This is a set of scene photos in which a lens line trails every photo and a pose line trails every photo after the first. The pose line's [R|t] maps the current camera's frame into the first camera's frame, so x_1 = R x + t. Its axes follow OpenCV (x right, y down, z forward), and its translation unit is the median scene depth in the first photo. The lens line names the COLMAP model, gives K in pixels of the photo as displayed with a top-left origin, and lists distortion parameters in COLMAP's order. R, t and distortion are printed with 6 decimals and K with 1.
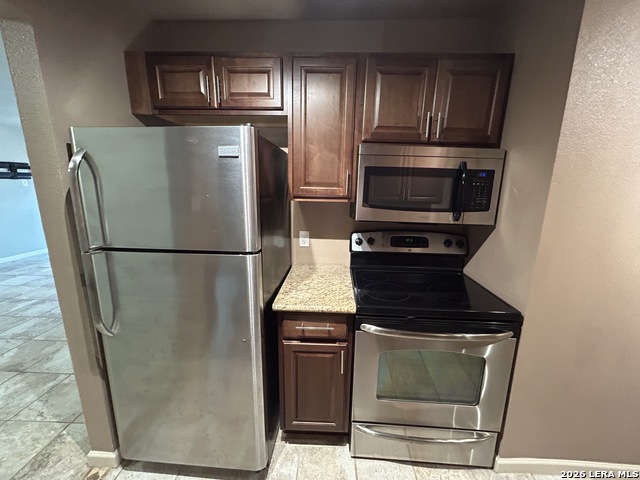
lens RADIAL K [[257.9, 0, 322.1], [0, 257.9, 239.5], [0, 0, 1]] dist [-0.003666, 0.002307]
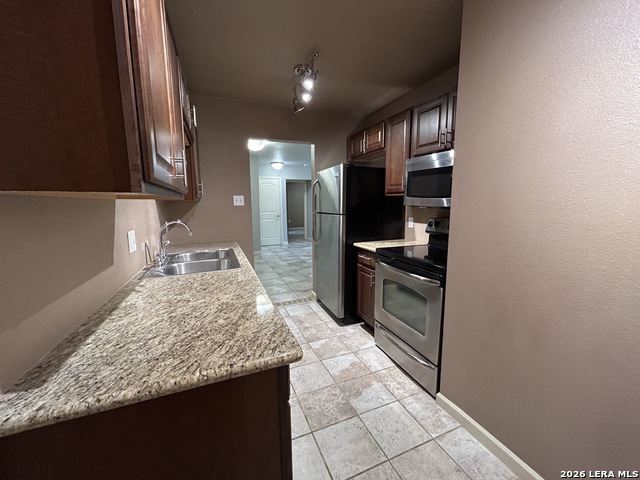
lens RADIAL K [[257.9, 0, 321.9], [0, 257.9, 238.7], [0, 0, 1]] dist [-0.003666, 0.002307]
pose [[0.421202, 0.107421, -0.900583, 1.438470], [-0.175578, 0.983835, 0.035233, 0.172362], [0.889810, 0.143282, 0.433254, -0.139631]]
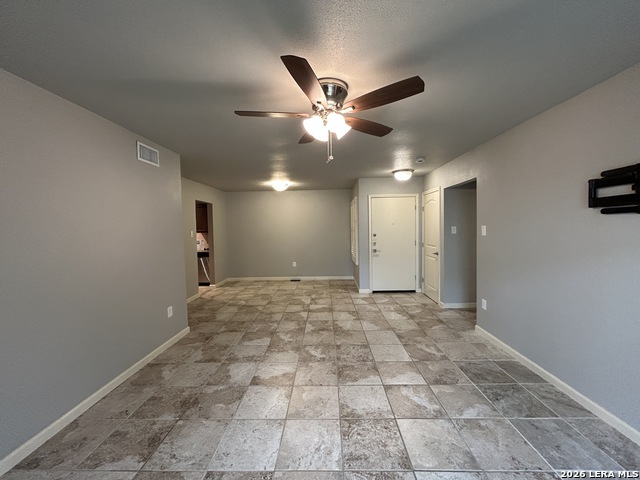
lens RADIAL K [[257.9, 0, 320.8], [0, 257.9, 238.3], [0, 0, 1]] dist [-0.003666, 0.002307]
pose [[-0.999900, -0.000142, -0.014110, -2.763428], [-0.003667, 0.968200, 0.250149, -1.011332], [0.013626, 0.250176, -0.968105, 4.720687]]
